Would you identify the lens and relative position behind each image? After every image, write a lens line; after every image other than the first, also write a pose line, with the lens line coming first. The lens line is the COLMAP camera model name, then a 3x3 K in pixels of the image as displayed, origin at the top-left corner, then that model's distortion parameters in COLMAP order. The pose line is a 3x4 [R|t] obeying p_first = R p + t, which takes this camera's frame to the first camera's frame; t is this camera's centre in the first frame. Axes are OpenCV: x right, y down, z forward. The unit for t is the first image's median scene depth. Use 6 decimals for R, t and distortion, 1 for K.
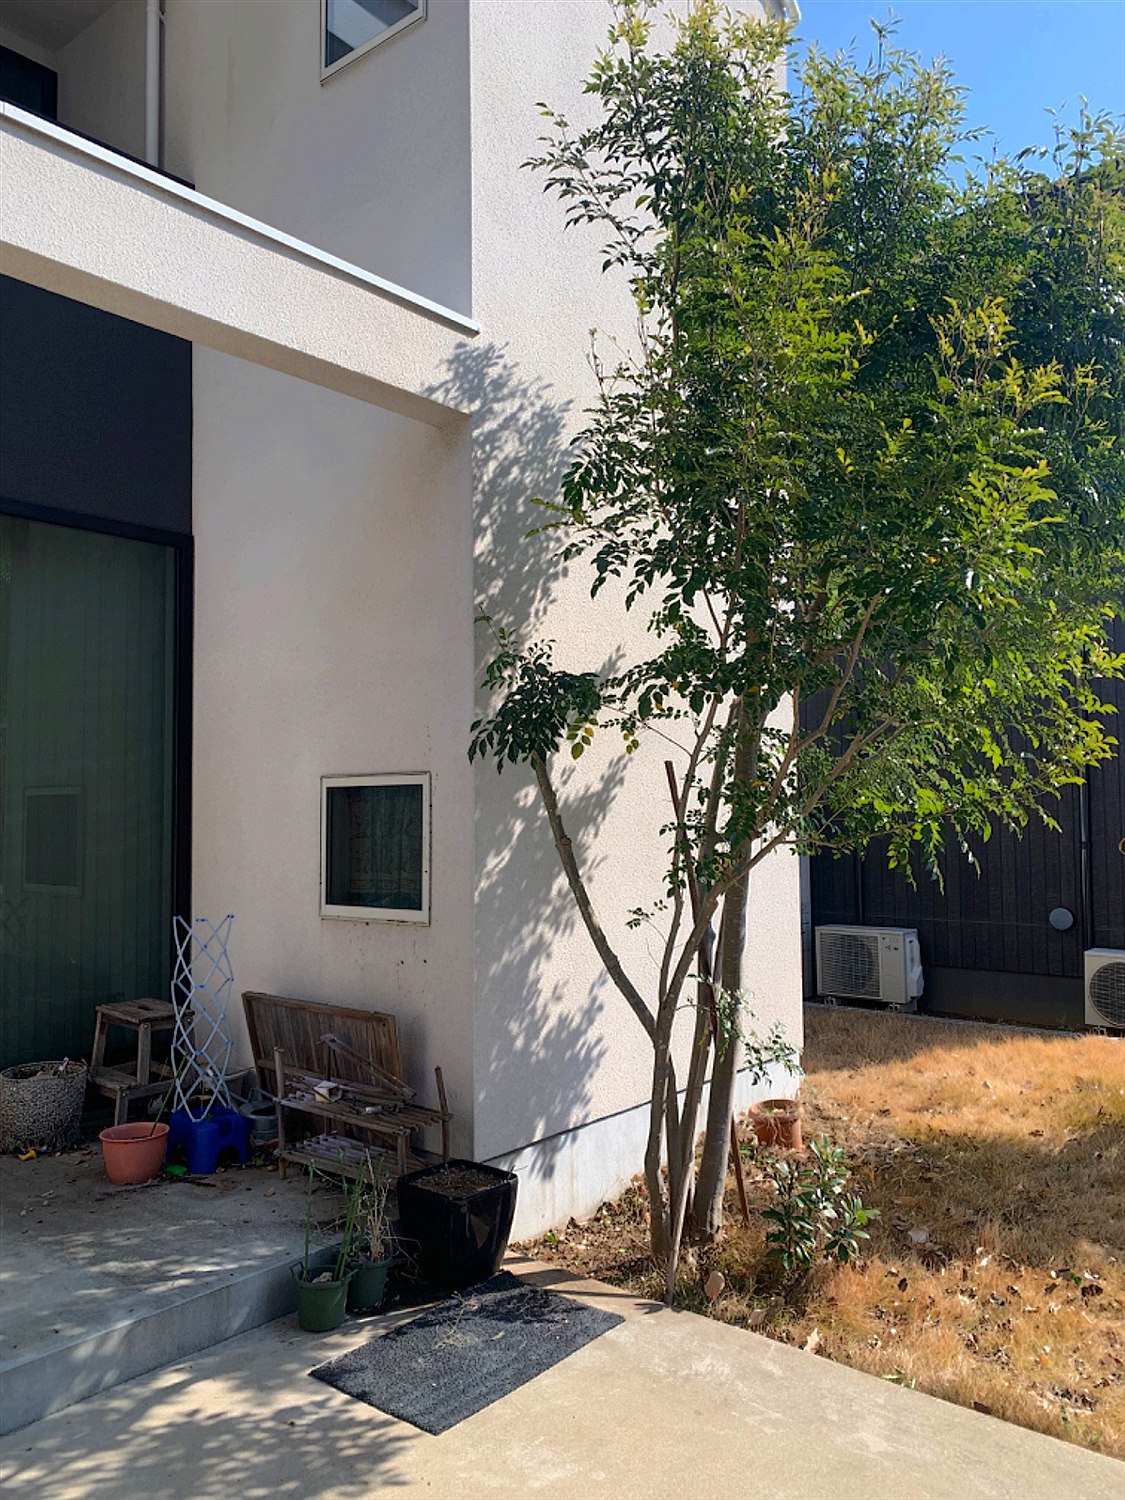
lens RADIAL K [[1138.1, 0, 561.9], [0, 1138.1, 753.9], [0, 0, 1]] dist [0.014587, 0.002761]
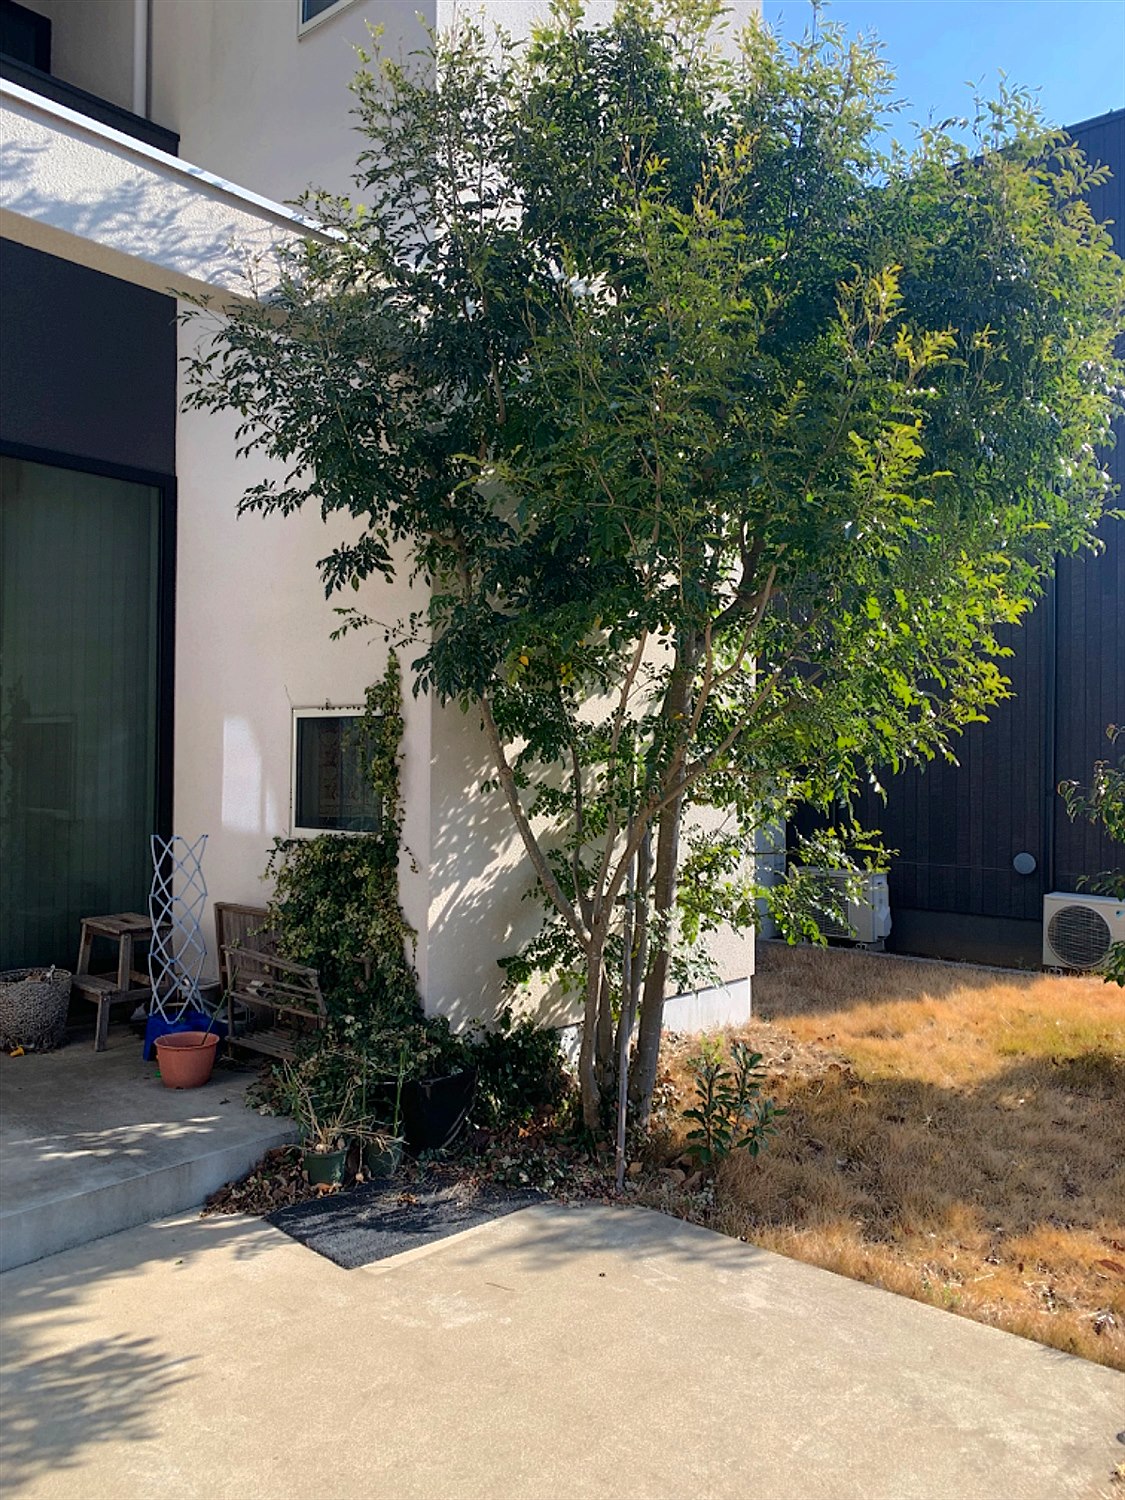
lens RADIAL K [[1138.1, 0, 563.2], [0, 1138.1, 746.7], [0, 0, 1]] dist [0.014587, 0.002761]
pose [[0.999818, 0.016847, -0.008972, 0.066462], [-0.016490, 0.999122, 0.038516, 0.014360], [0.009613, -0.038361, 0.999218, -0.077595]]
